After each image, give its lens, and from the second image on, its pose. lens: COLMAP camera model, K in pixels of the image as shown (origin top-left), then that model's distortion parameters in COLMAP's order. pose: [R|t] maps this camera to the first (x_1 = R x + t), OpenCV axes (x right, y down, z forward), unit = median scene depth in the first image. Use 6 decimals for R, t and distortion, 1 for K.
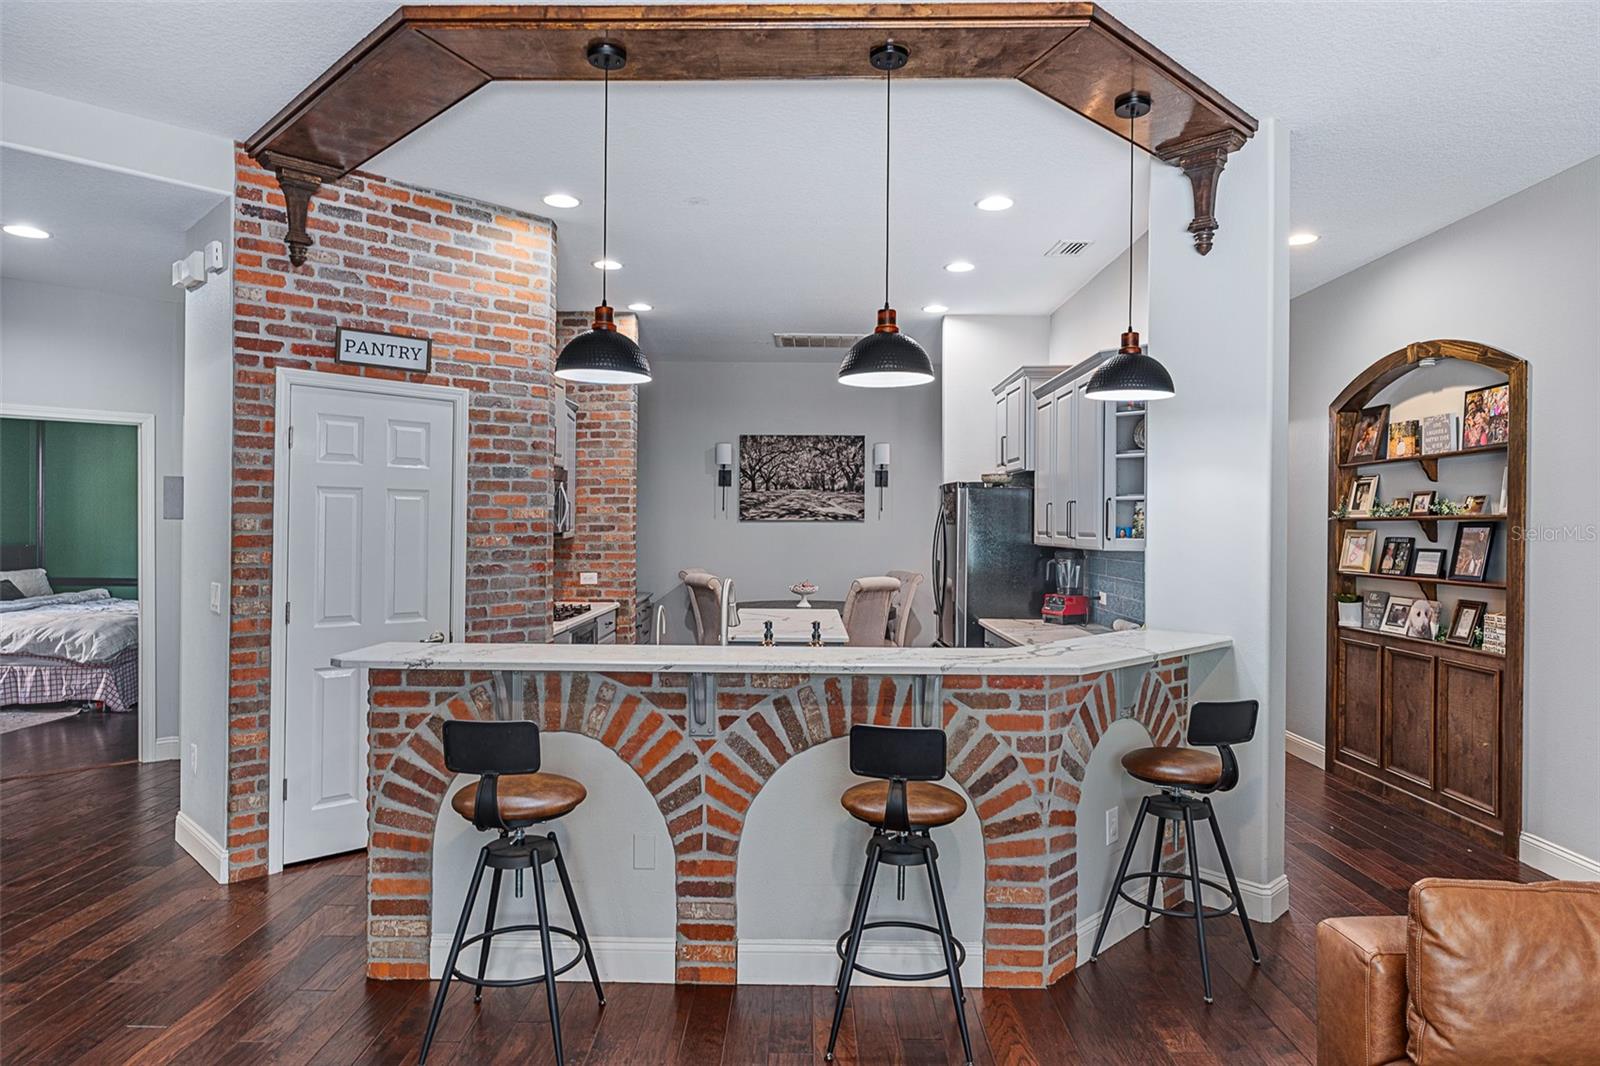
lens RADIAL K [[963.2, 0, 801.7], [0, 963.2, 528.0], [0, 0, 1]] dist [-0.000999, 0.000415]
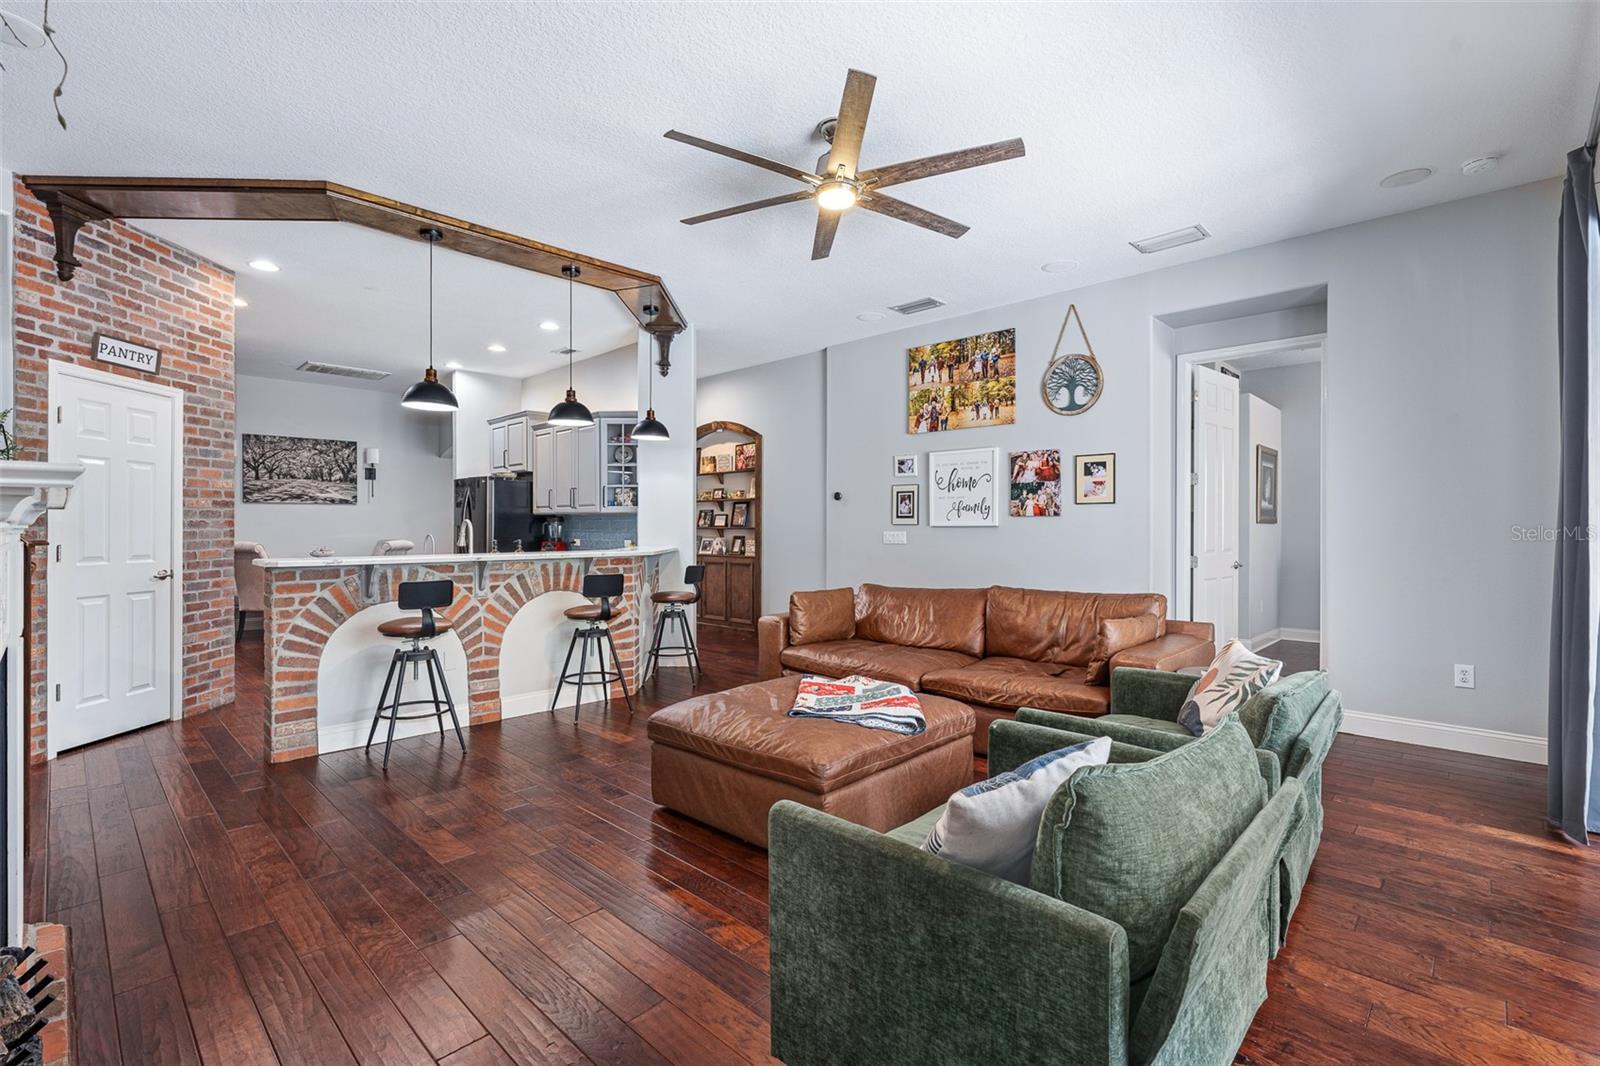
lens RADIAL K [[720.5, 0, 800.1], [0, 720.5, 531.1], [0, 0, 1]] dist [-0.009076, 0.004045]
pose [[0.689941, -0.012760, 0.723753, -0.471831], [0.007265, 0.999916, 0.010704, 0.048453], [-0.723829, -0.002127, 0.689976, -0.311789]]
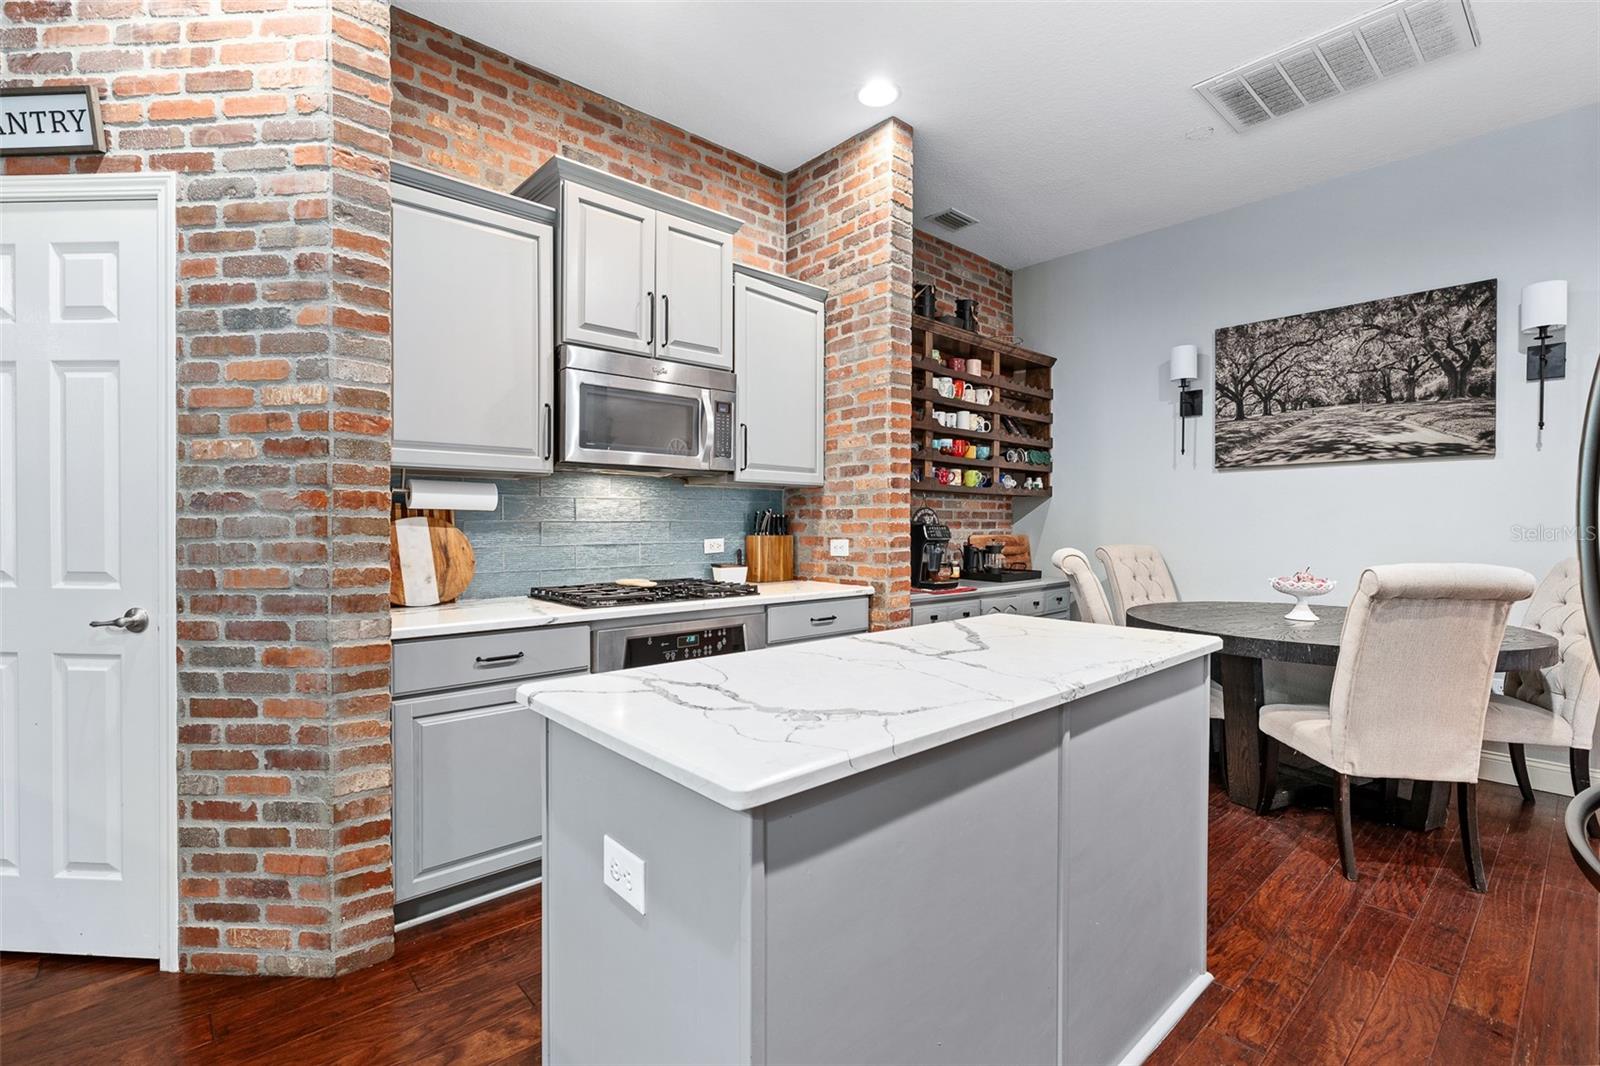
lens RADIAL K [[720.5, 0, 800.1], [0, 720.5, 531.1], [0, 0, 1]] dist [-0.009076, 0.004045]
pose [[0.671260, 0.002578, -0.741217, 0.193222], [0.001389, 0.999988, 0.004737, 0.058194], [0.741220, -0.004209, 0.671249, 0.974040]]
